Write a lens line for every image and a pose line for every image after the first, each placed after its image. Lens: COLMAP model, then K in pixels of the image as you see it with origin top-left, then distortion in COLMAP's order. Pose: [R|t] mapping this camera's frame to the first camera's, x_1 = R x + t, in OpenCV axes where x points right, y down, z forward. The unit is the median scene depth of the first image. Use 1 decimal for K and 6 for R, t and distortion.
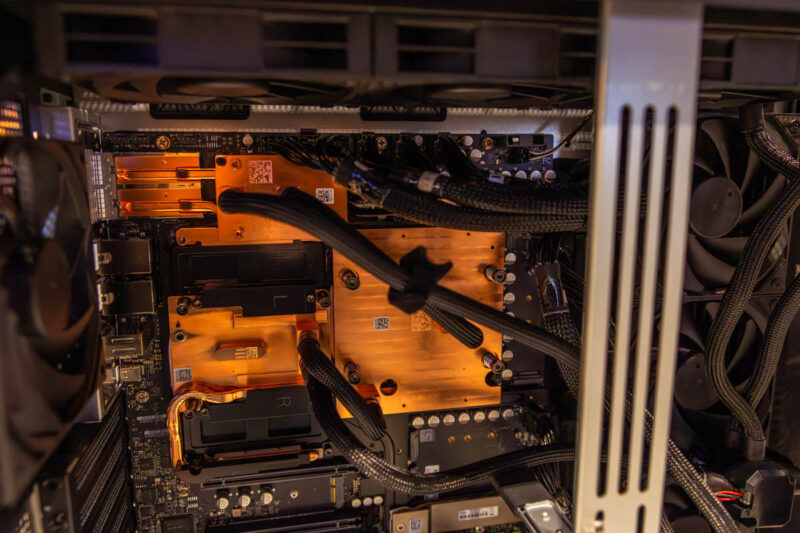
lens RADIAL K [[604.9, 0, 397.6], [0, 604.9, 268.9], [0, 0, 1]] dist [-0.002500, 0.004724]
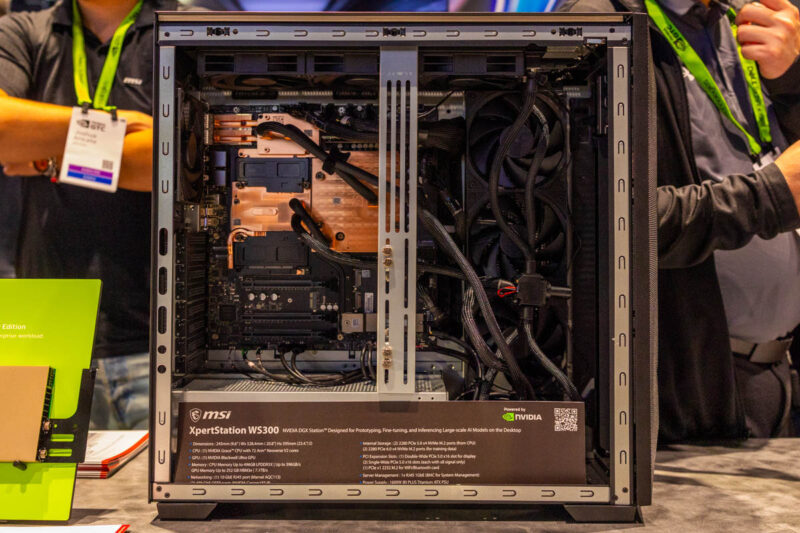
lens RADIAL K [[1066.4, 0, 407.6], [0, 1066.4, 228.9], [0, 0, 1]] dist [-0.030026, 0.000000]
pose [[0.975539, 0.003819, -0.219795, 1.006772], [-0.047331, 0.980047, -0.193047, 0.881531], [0.214672, 0.198728, 0.956255, -2.323668]]
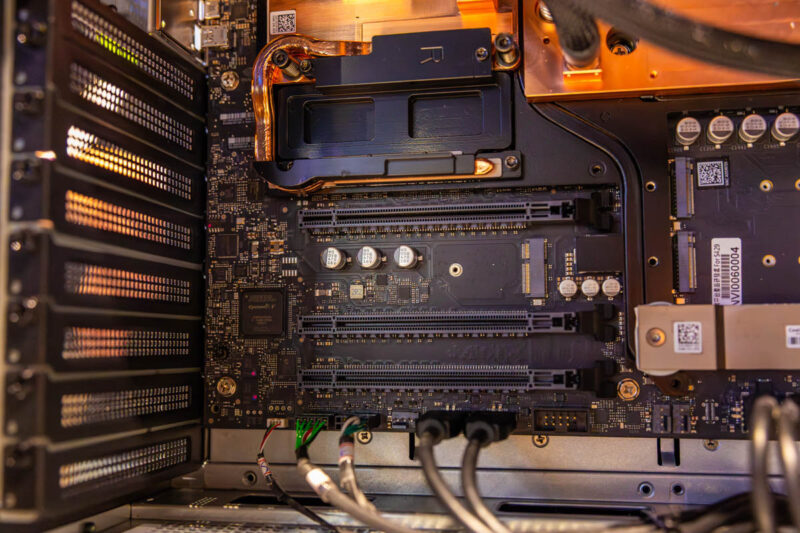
lens RADIAL K [[917.9, 0, 391.1], [0, 917.9, 263.4], [0, 0, 1]] dist [-0.000753, 0.000000]
pose [[0.911923, -0.034635, -0.408898, 0.138610], [-0.072451, 0.967190, -0.243504, 0.668394], [0.403916, 0.251682, 0.879493, 0.271043]]
